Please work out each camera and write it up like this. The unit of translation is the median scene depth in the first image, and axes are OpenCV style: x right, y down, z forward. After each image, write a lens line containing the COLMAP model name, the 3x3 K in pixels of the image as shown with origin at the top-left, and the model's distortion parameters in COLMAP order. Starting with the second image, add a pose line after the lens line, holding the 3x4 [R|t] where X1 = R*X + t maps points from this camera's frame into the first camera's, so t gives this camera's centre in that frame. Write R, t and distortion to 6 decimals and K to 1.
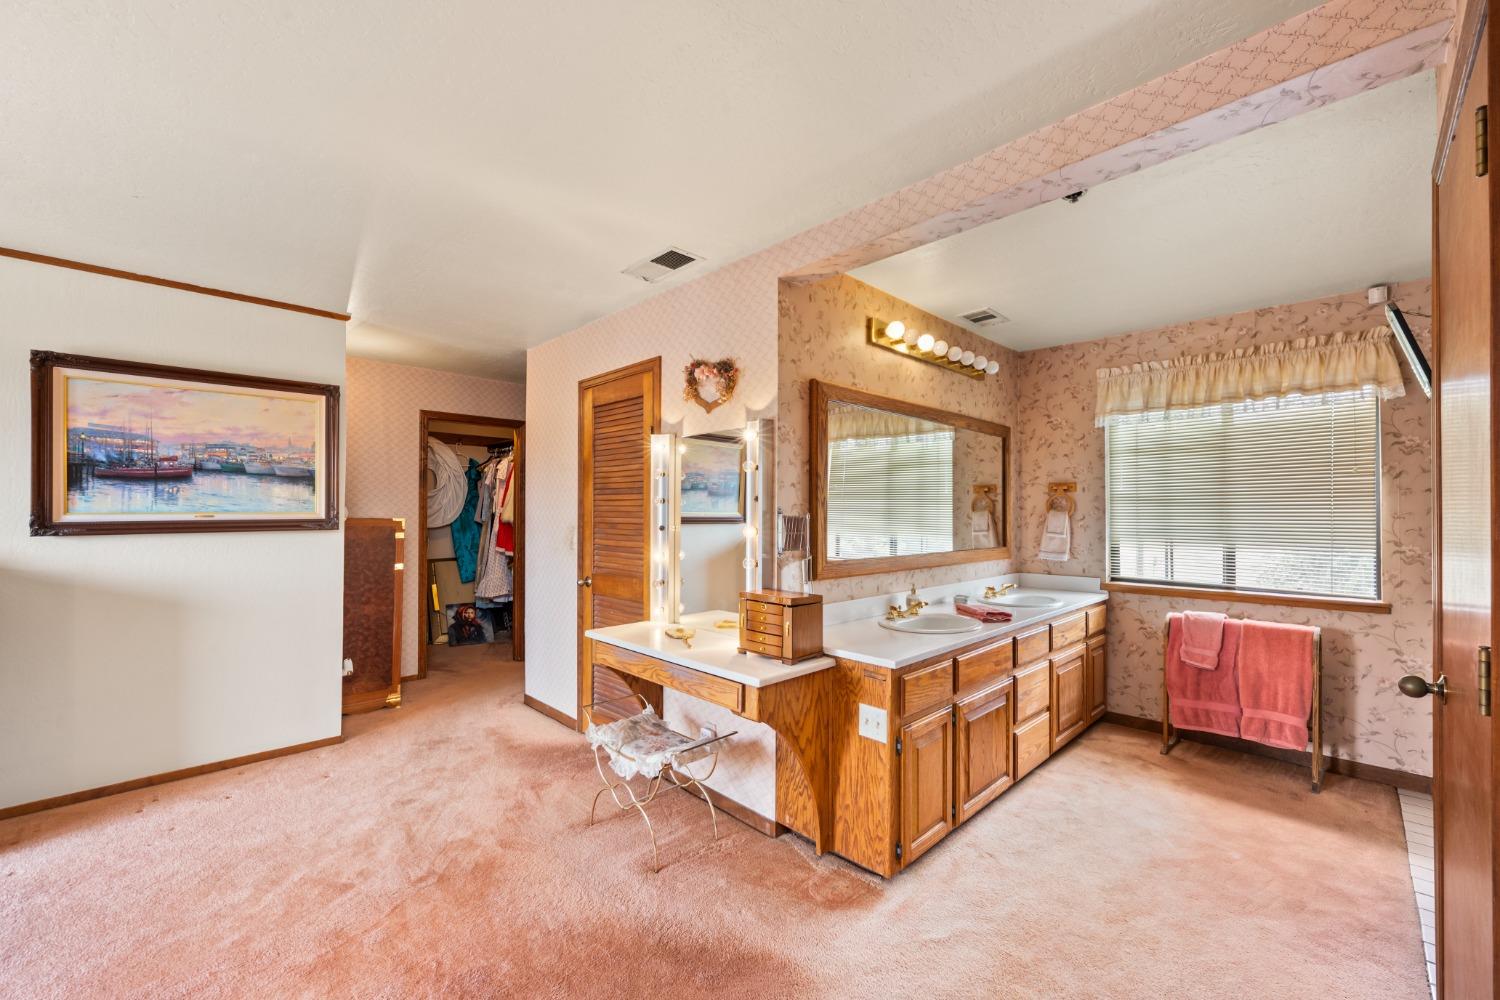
lens RADIAL K [[595.0, 0, 756.4], [0, 595.0, 508.7], [0, 0, 1]] dist [-0.003782, 0.001507]
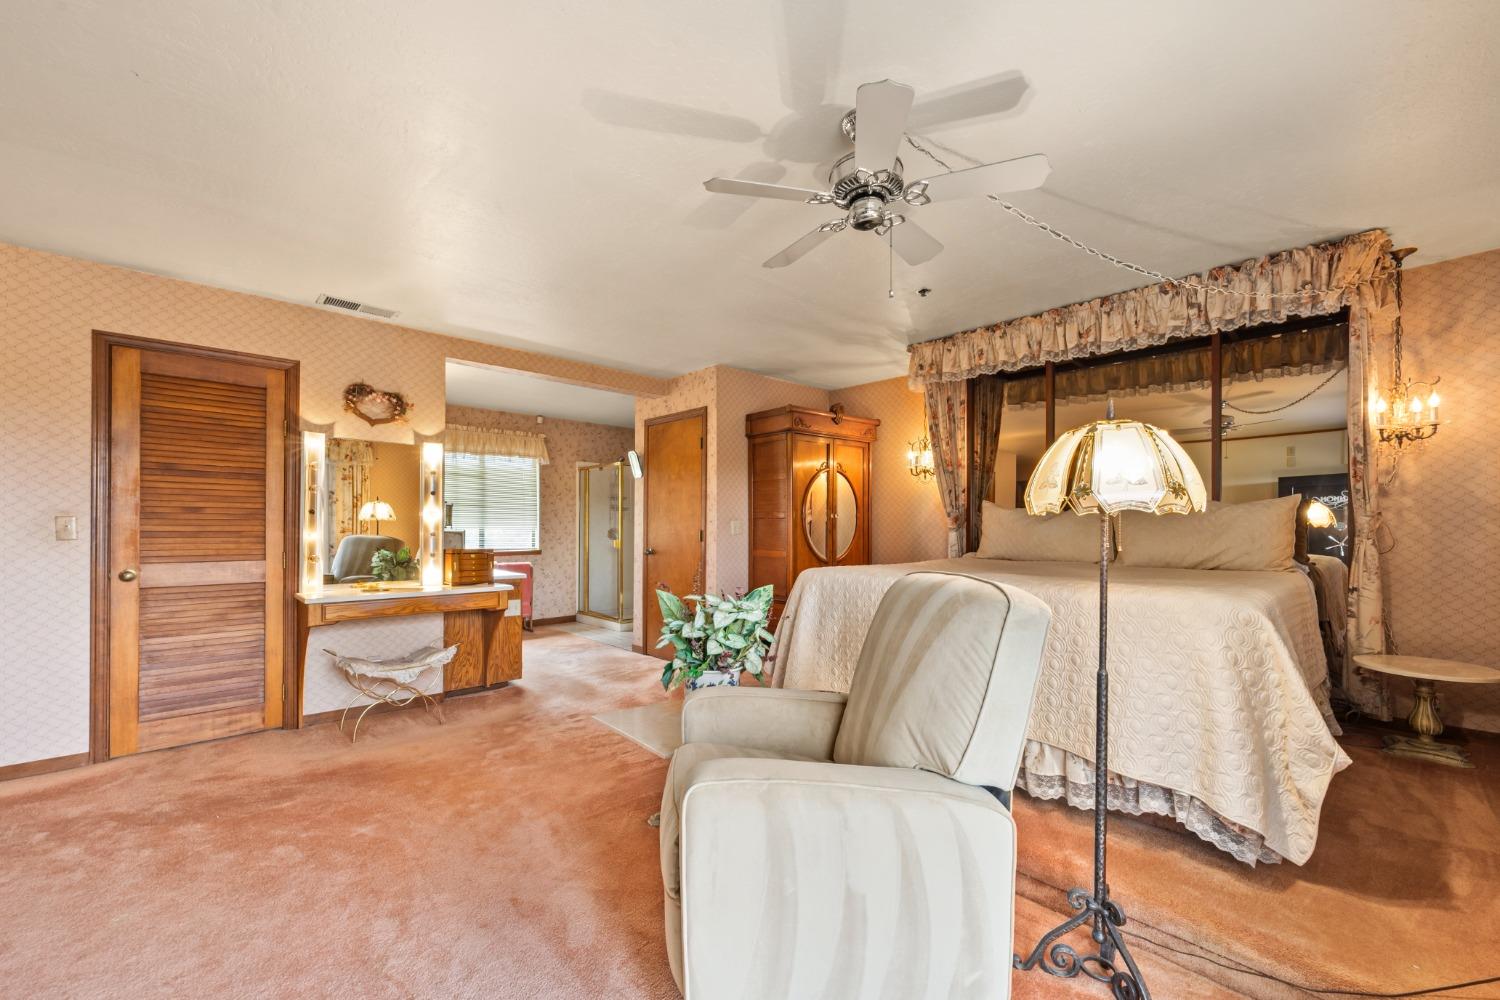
lens RADIAL K [[595.0, 0, 751.8], [0, 595.0, 512.1], [0, 0, 1]] dist [-0.003782, 0.001507]
pose [[0.019550, 0.020073, 0.999607, -1.289277], [-0.004939, 0.999788, -0.019980, 0.051307], [-0.999797, -0.004546, 0.019645, 0.105370]]
